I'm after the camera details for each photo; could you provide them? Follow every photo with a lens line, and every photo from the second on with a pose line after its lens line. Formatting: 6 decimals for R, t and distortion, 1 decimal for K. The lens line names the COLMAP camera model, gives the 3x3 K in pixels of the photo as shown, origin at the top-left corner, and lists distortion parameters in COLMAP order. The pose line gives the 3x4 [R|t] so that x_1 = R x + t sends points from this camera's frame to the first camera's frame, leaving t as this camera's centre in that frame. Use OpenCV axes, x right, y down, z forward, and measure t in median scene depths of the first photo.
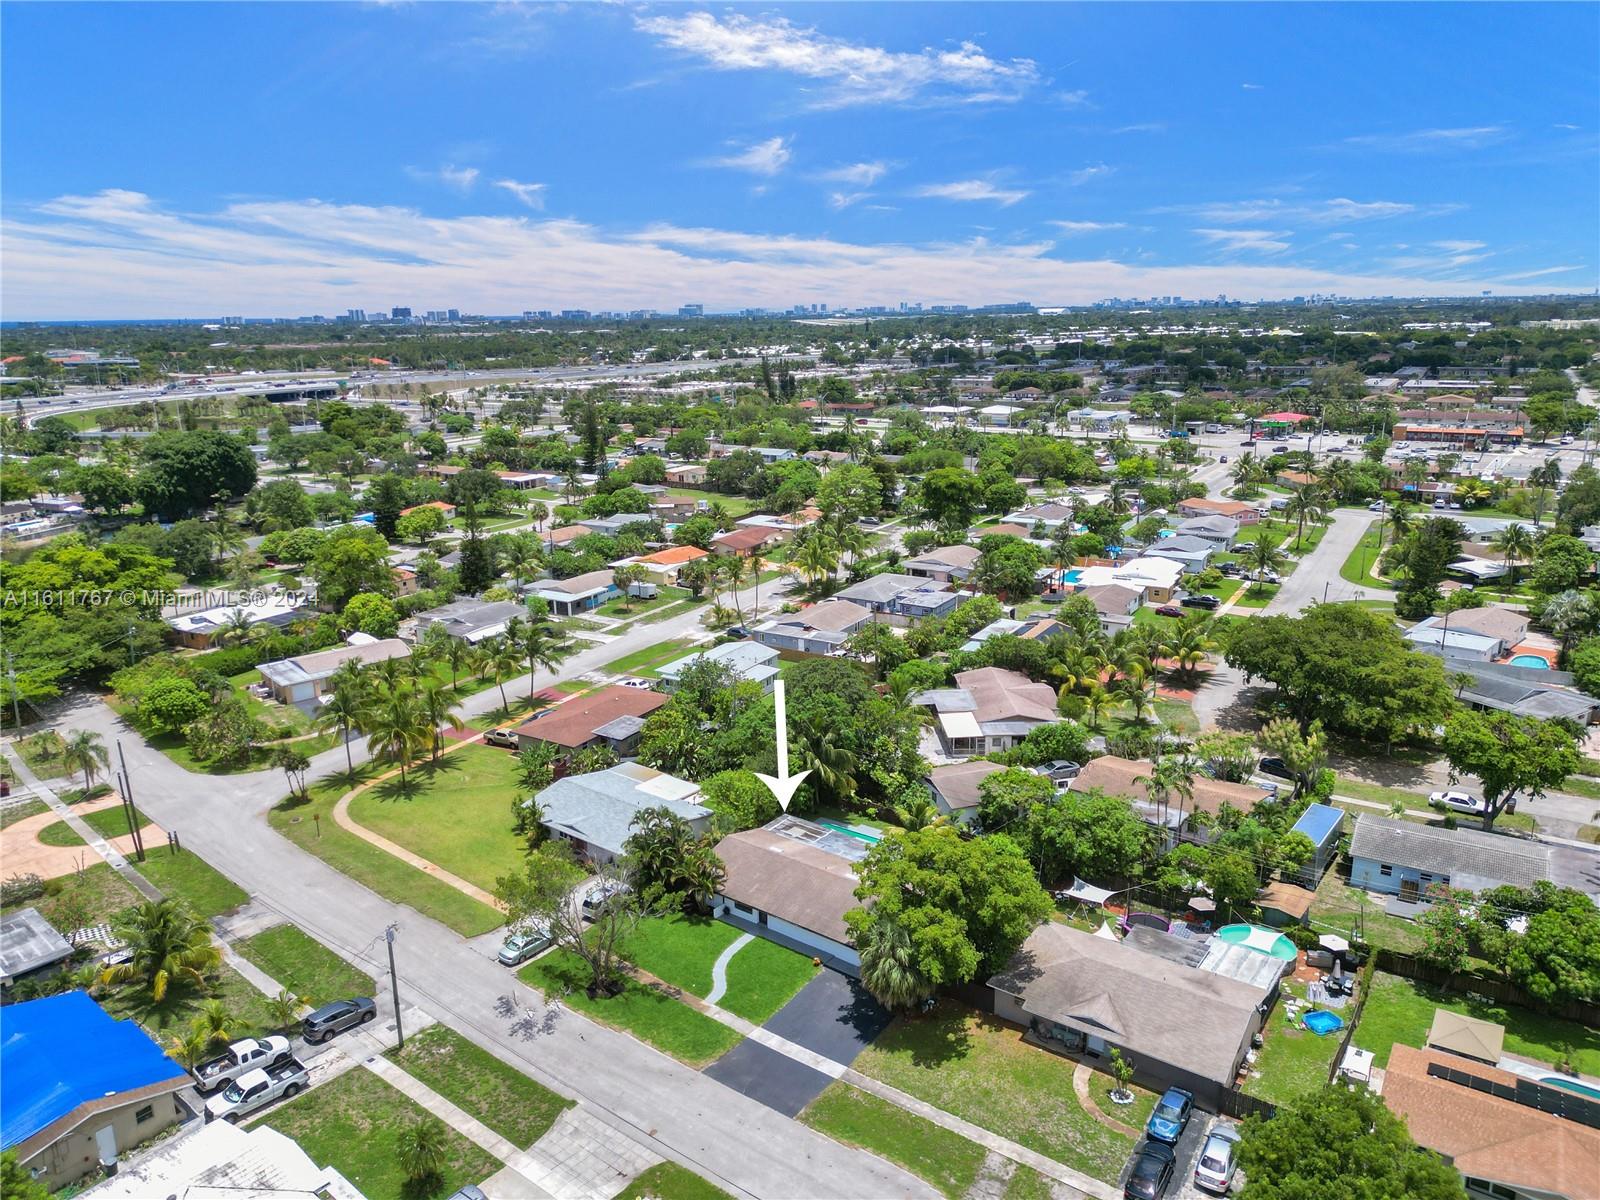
lens RADIAL K [[1118.0, 0, 800.0], [0, 1118.0, 600.0], [0, 0, 1]] dist [0.071240, -0.064897]
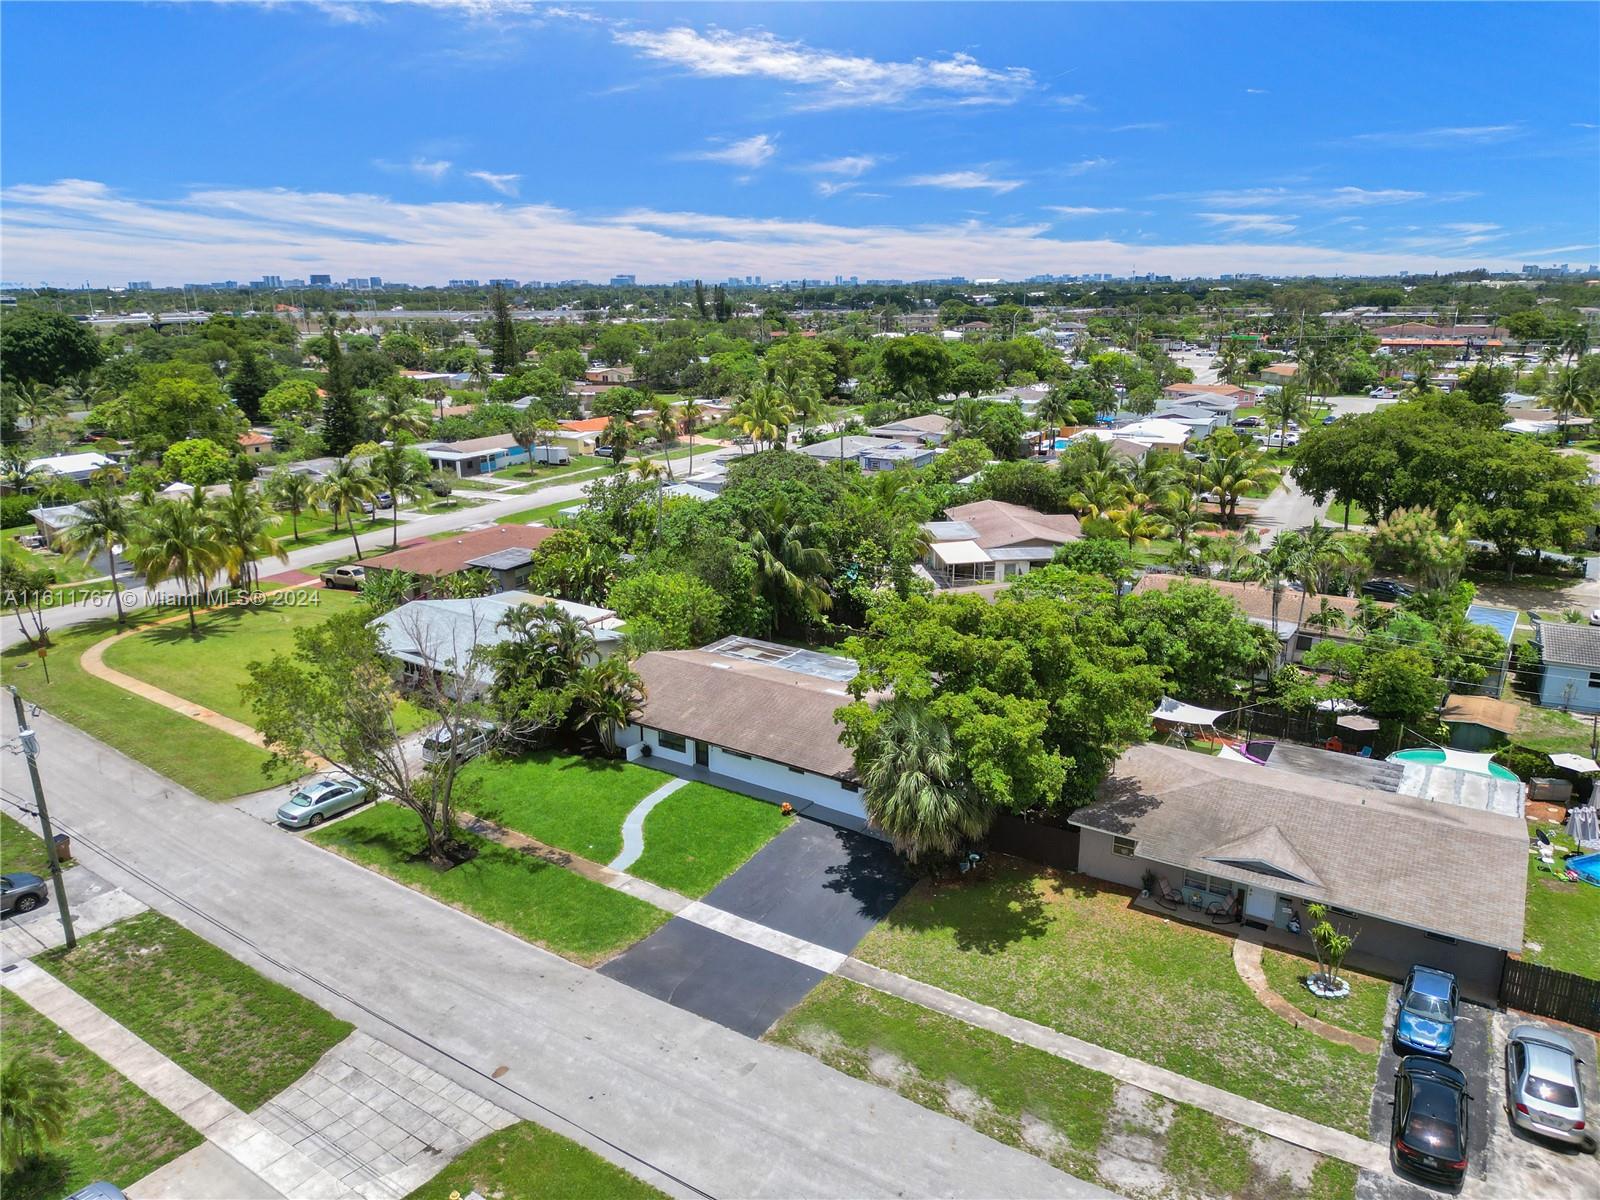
lens RADIAL K [[1118.0, 0, 800.0], [0, 1118.0, 600.0], [0, 0, 1]] dist [0.071240, -0.064897]
pose [[0.998396, -0.008253, 0.056018, -0.010001], [0.007159, 0.999780, 0.019708, 0.155656], [-0.056169, -0.019276, 0.998235, 0.301601]]
